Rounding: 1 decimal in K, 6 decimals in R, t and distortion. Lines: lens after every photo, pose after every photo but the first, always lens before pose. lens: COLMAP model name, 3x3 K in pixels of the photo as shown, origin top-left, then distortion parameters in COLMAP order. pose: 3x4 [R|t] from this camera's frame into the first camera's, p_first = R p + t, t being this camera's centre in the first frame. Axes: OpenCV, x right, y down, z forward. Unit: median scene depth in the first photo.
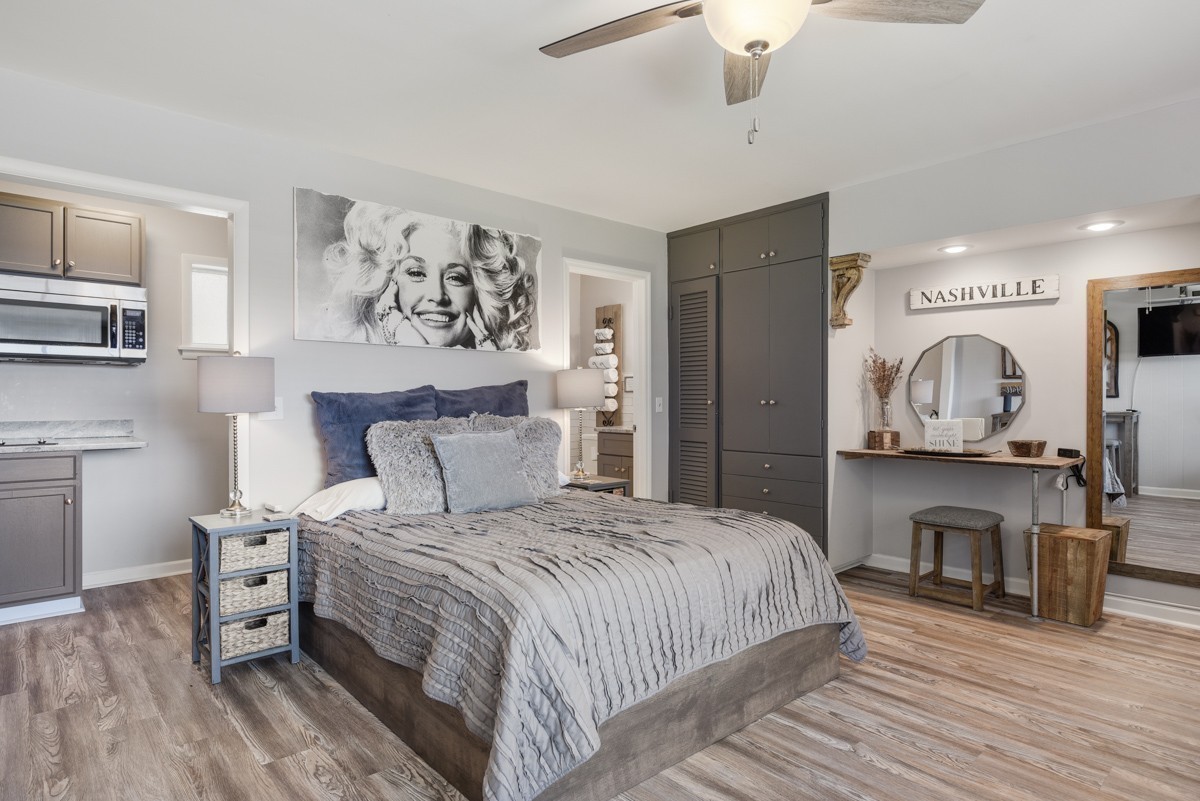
lens RADIAL K [[653.4, 0, 602.0], [0, 653.4, 403.3], [0, 0, 1]] dist [-0.000501, 0.000278]
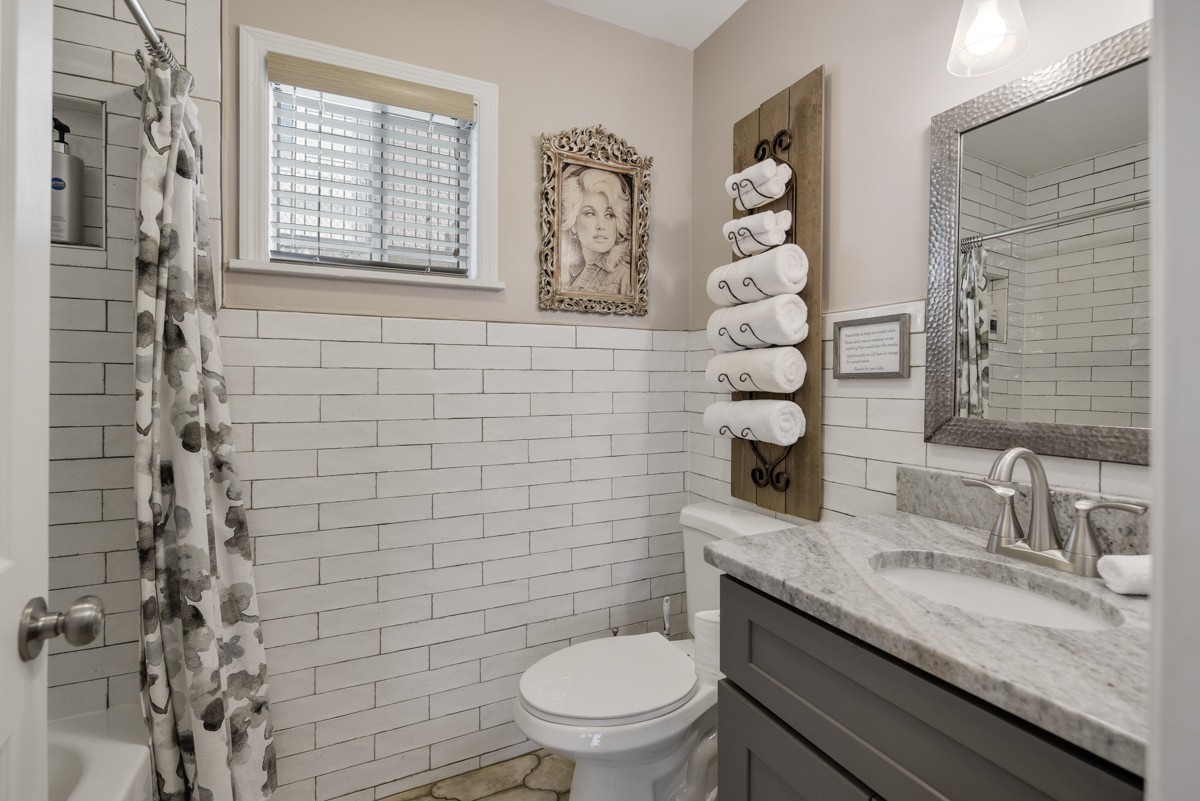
lens RADIAL K [[536.9, 0, 603.6], [0, 536.9, 384.9], [0, 0, 1]] dist [-0.000608, -0.000107]
pose [[0.958774, 0.008313, -0.284049, 0.009026], [-0.010222, 0.999934, -0.005240, -0.018806], [0.283987, 0.007928, 0.958795, 1.172382]]
